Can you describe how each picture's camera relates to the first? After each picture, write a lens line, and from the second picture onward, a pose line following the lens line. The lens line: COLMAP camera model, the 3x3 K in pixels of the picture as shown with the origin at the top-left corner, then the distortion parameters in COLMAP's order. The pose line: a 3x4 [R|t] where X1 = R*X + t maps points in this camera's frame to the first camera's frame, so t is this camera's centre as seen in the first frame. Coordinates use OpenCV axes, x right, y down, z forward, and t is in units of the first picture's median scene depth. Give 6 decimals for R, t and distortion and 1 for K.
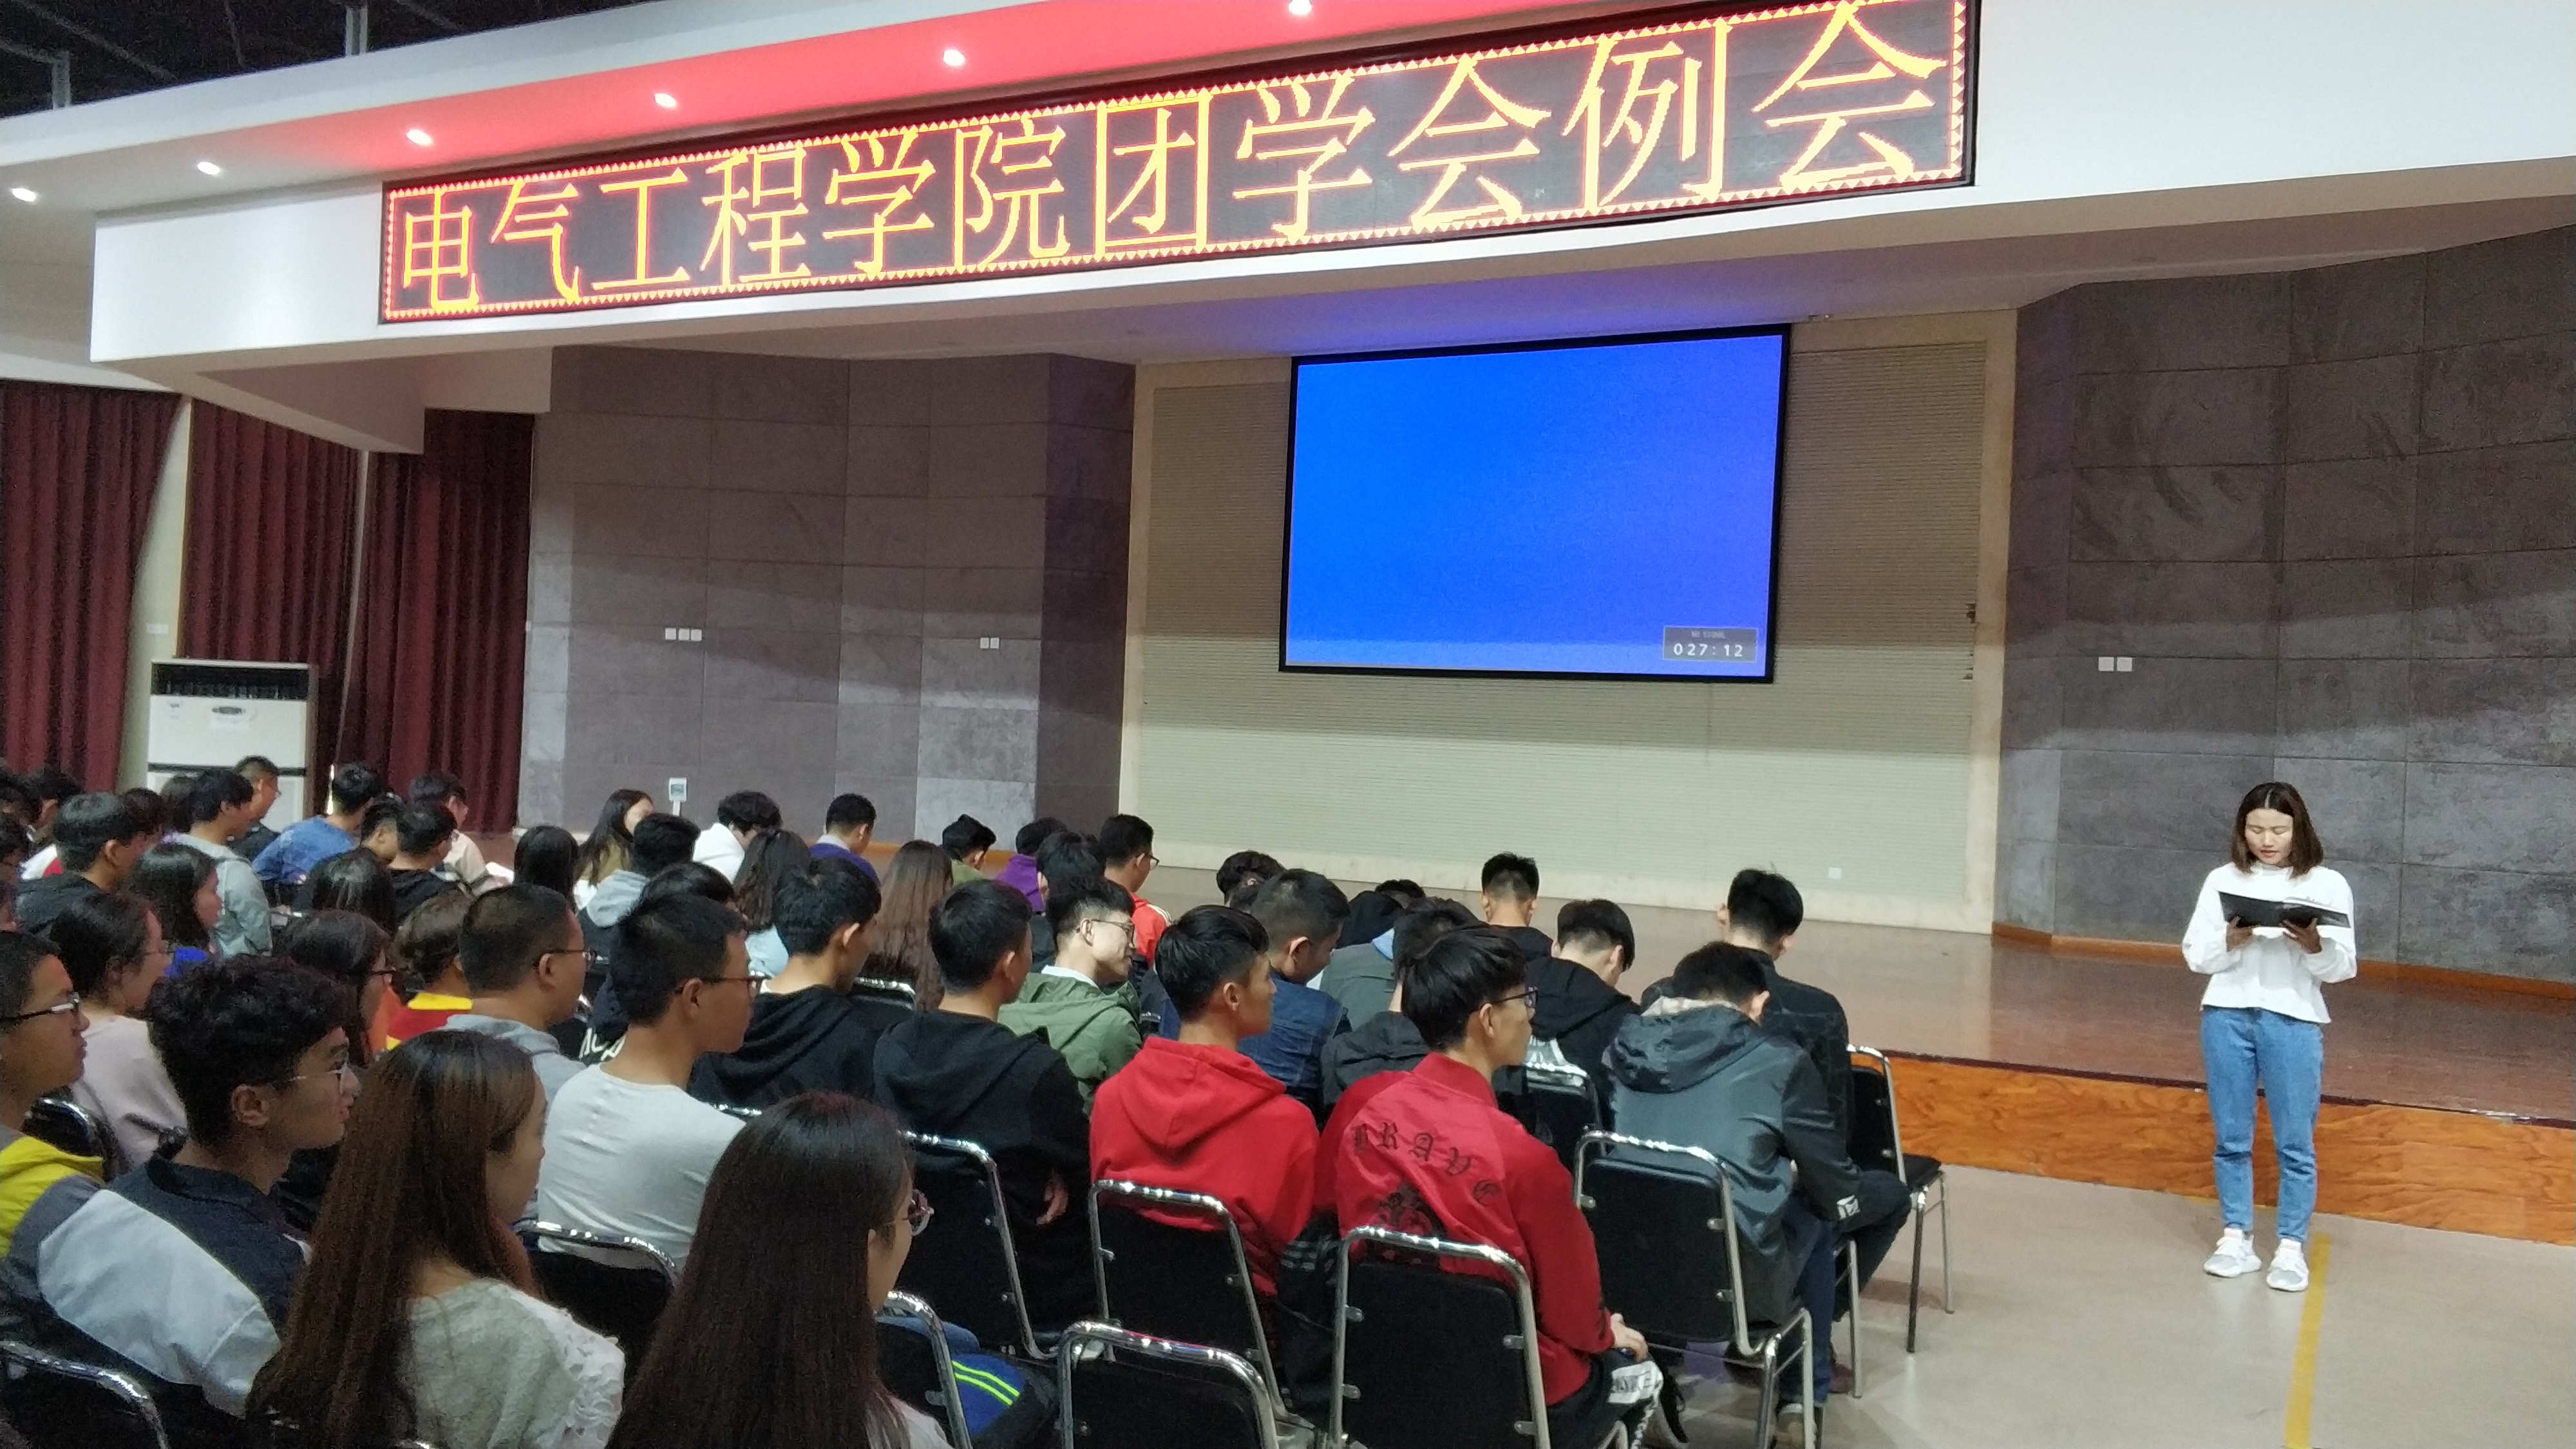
lens RADIAL K [[1995.4, 0, 1288.0], [0, 1995.4, 724.5], [0, 0, 1]] dist [0.166998, -0.364121]
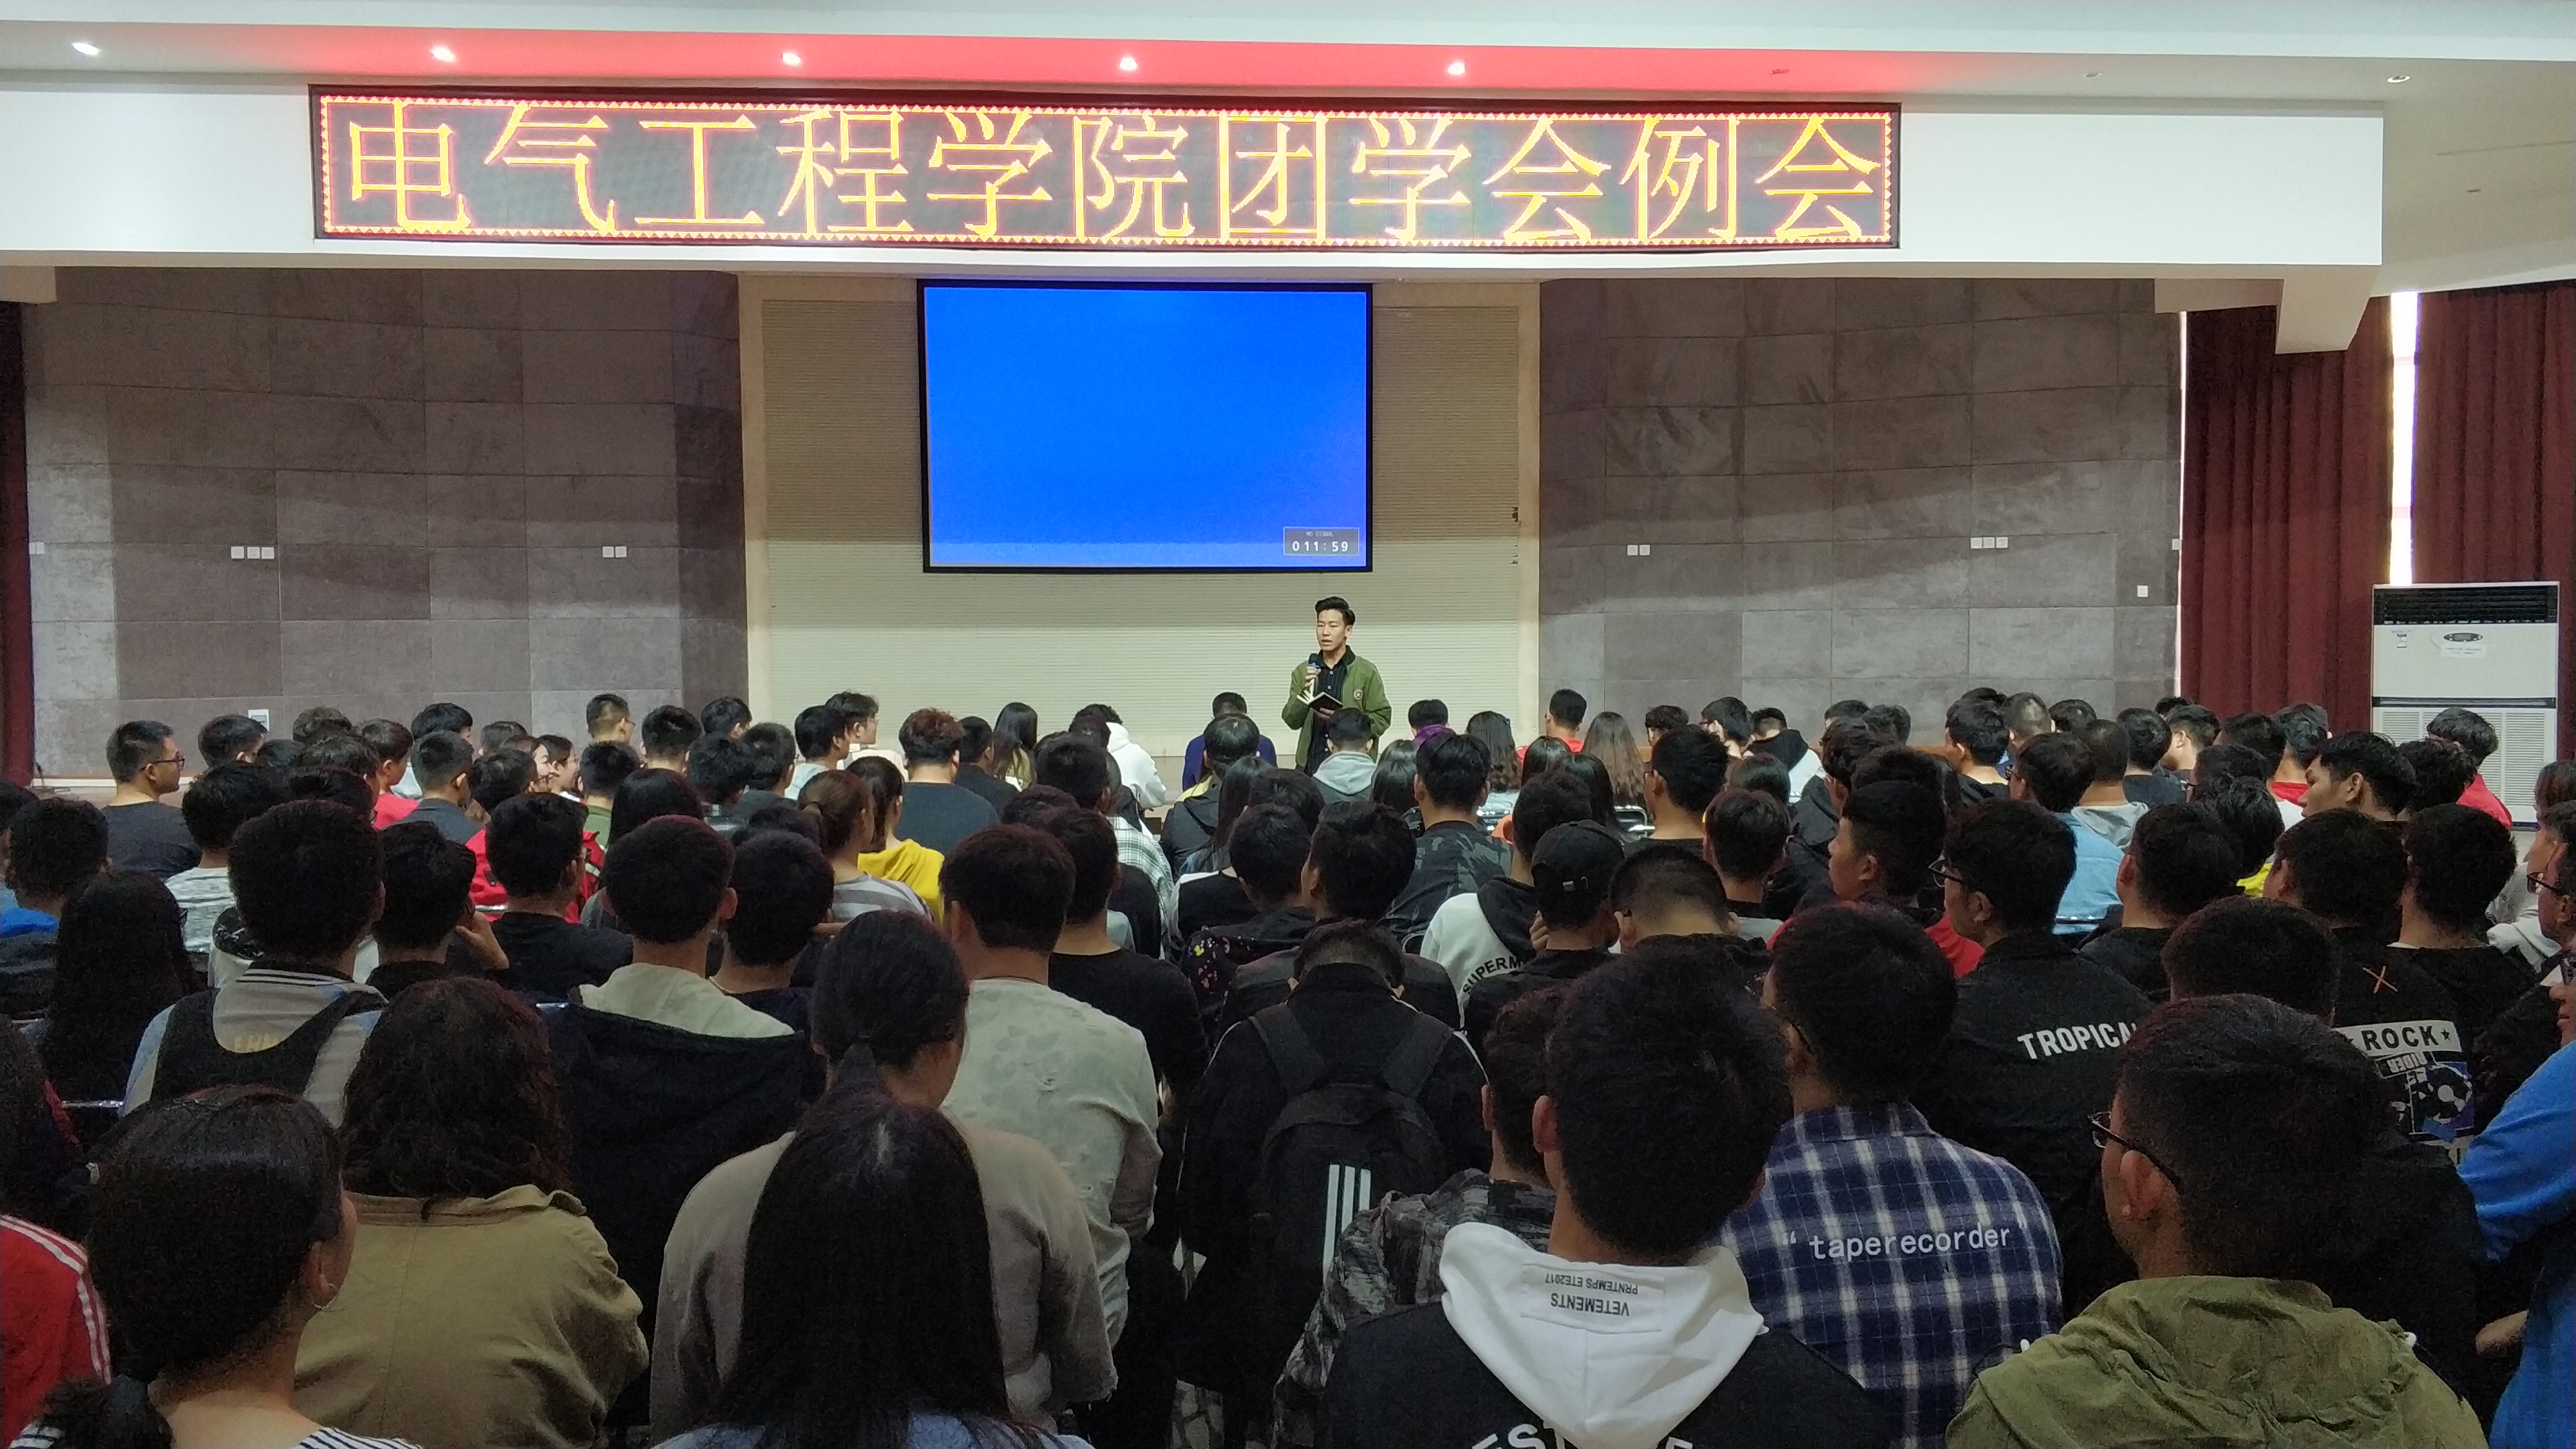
lens RADIAL K [[1995.4, 0, 1288.0], [0, 1995.4, 724.5], [0, 0, 1]] dist [0.166998, -0.364121]
pose [[0.844989, -0.072953, 0.529785, -0.671377], [0.039375, 0.996450, 0.074412, -0.028017], [-0.533333, -0.042017, 0.844861, -0.053396]]
